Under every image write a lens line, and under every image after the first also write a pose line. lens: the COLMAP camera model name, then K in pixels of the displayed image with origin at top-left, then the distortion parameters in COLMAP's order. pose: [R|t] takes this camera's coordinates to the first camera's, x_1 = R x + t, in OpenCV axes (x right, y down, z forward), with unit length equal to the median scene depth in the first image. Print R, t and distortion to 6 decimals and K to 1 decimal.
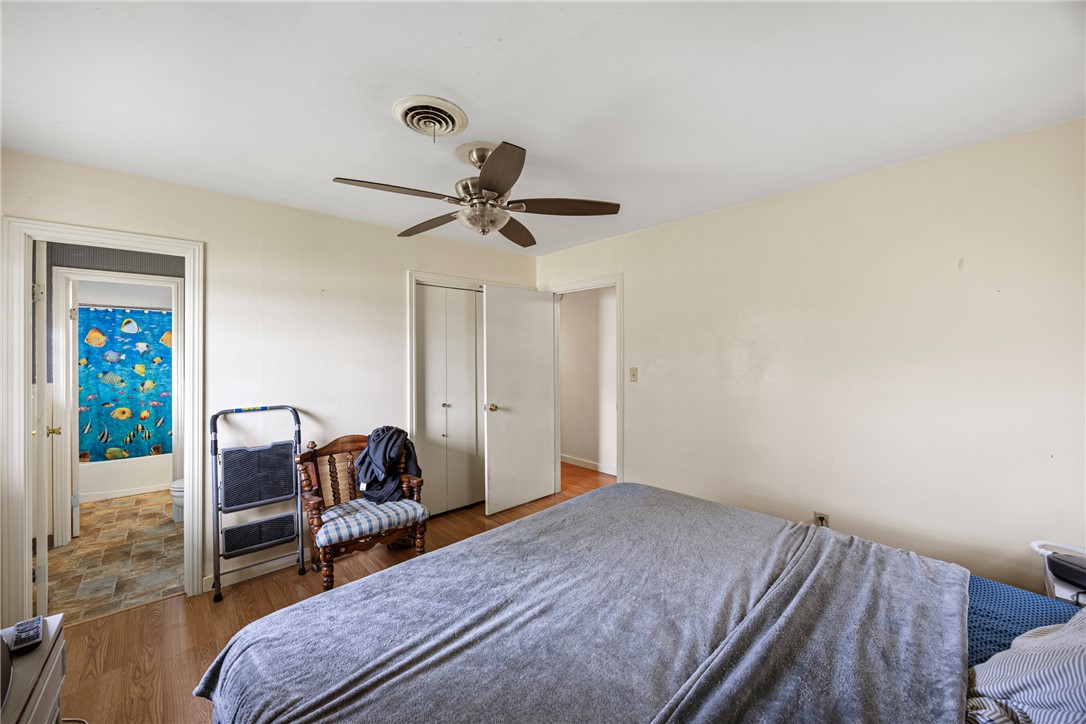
lens RADIAL K [[414.0, 0, 544.3], [0, 414.0, 359.8], [0, 0, 1]] dist [0.000038, -0.000173]
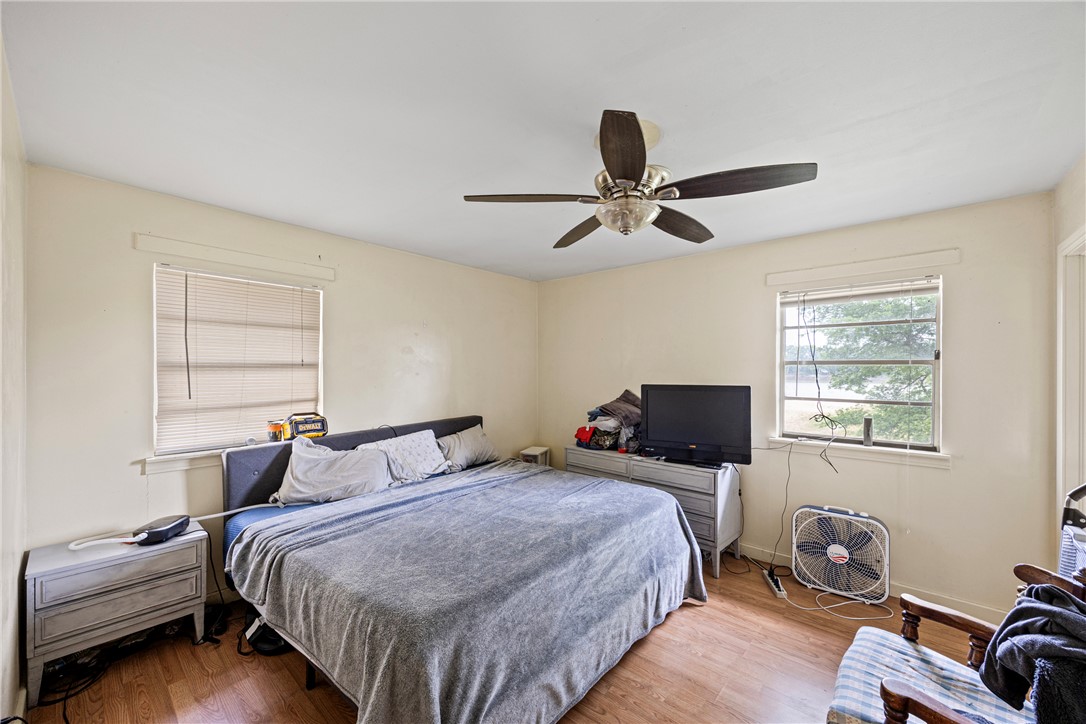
lens RADIAL K [[414.0, 0, 544.3], [0, 414.0, 359.8], [0, 0, 1]] dist [0.000038, -0.000173]
pose [[-0.991413, -0.001112, -0.130764, 0.103647], [-0.000626, 0.999993, -0.003752, -0.035409], [0.130767, -0.003638, -0.991406, 1.455508]]
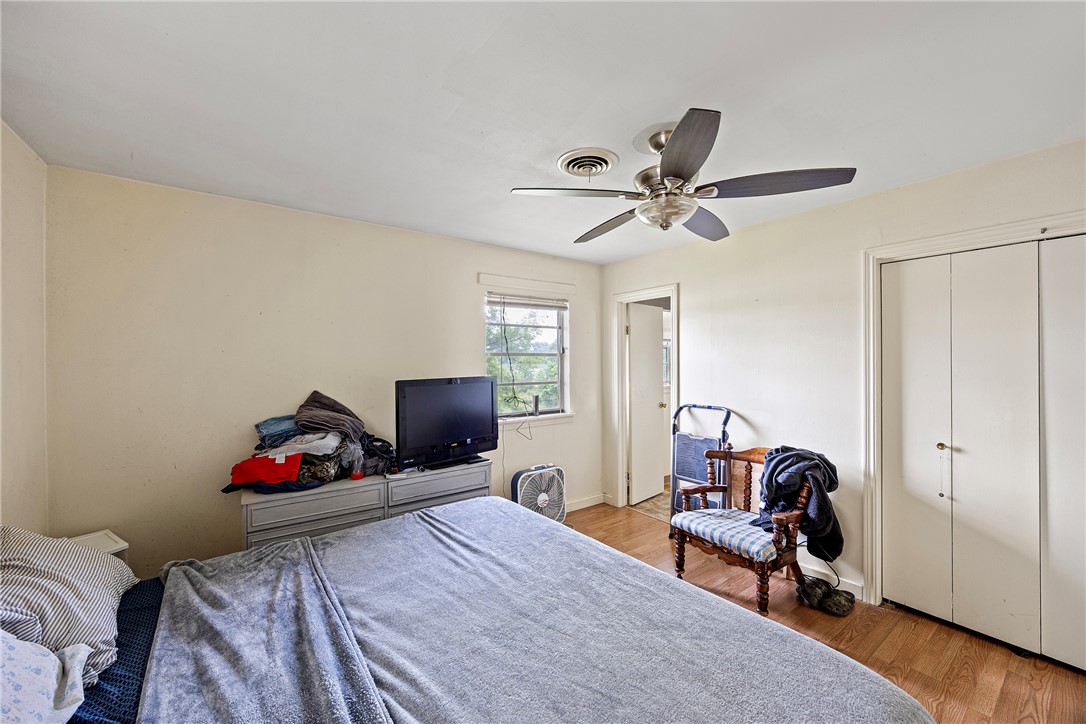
lens RADIAL K [[409.1, 0, 542.2], [0, 409.1, 359.9], [0, 0, 1]] dist [-0.000535, -0.000070]
pose [[-0.096667, 0.001954, -0.995315, 0.587064], [-0.010870, 0.999936, 0.003019, -0.020106], [0.995257, 0.011111, -0.096639, 0.647182]]
